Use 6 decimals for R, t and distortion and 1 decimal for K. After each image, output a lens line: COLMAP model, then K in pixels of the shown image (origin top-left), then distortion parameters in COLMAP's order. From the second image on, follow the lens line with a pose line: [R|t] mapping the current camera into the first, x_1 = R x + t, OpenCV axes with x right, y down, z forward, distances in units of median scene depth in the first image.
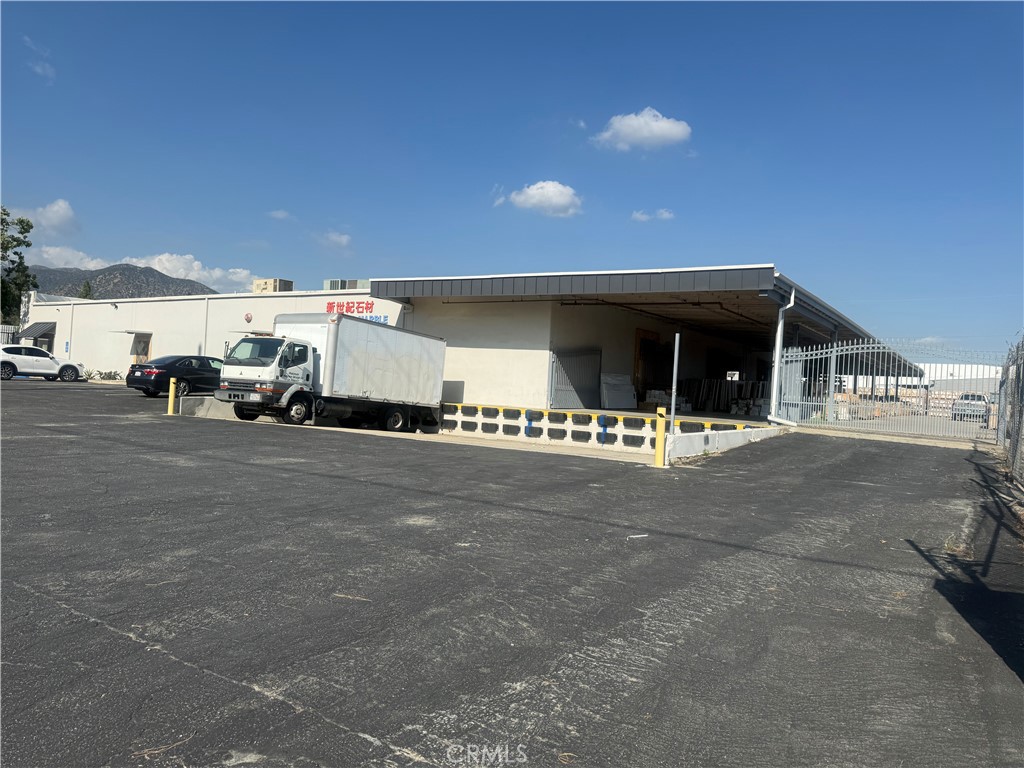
lens RADIAL K [[704.2, 0, 512.0], [0, 704.2, 384.0], [0, 0, 1]] dist [0.093718, -0.001745]
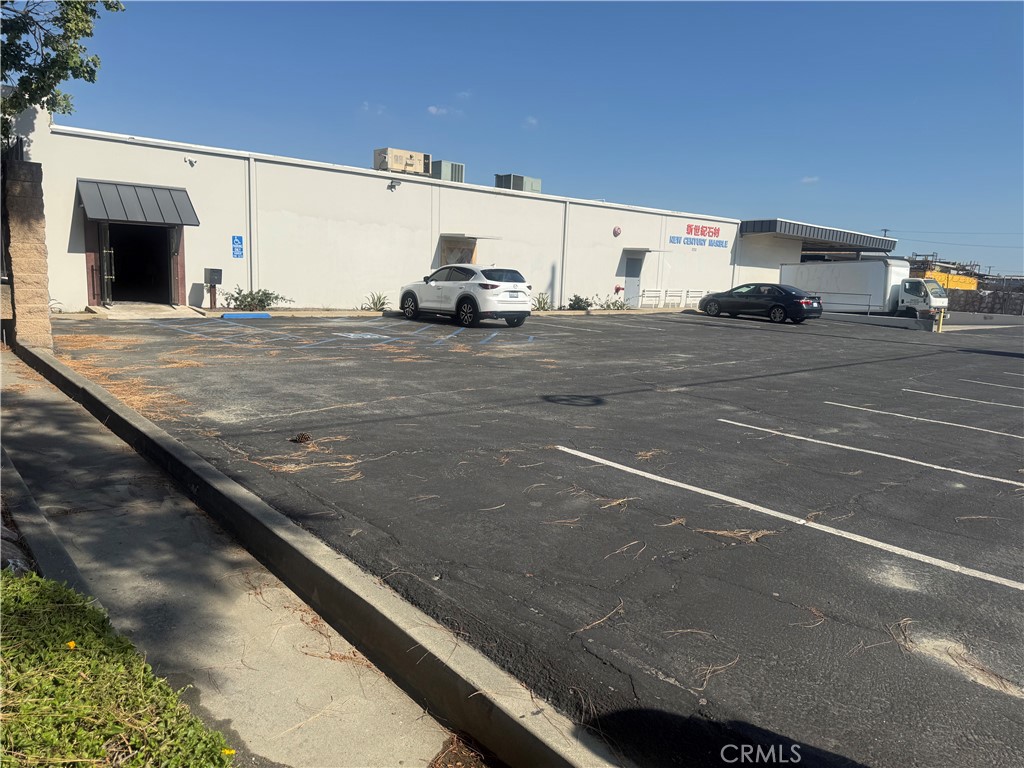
lens RADIAL K [[704.2, 0, 512.0], [0, 704.2, 384.0], [0, 0, 1]] dist [0.093718, -0.001745]
pose [[0.263492, -0.184544, 0.946845, -2.013475], [-0.020992, 0.980201, 0.196887, -0.117088], [-0.964433, -0.071755, 0.254401, 1.354685]]
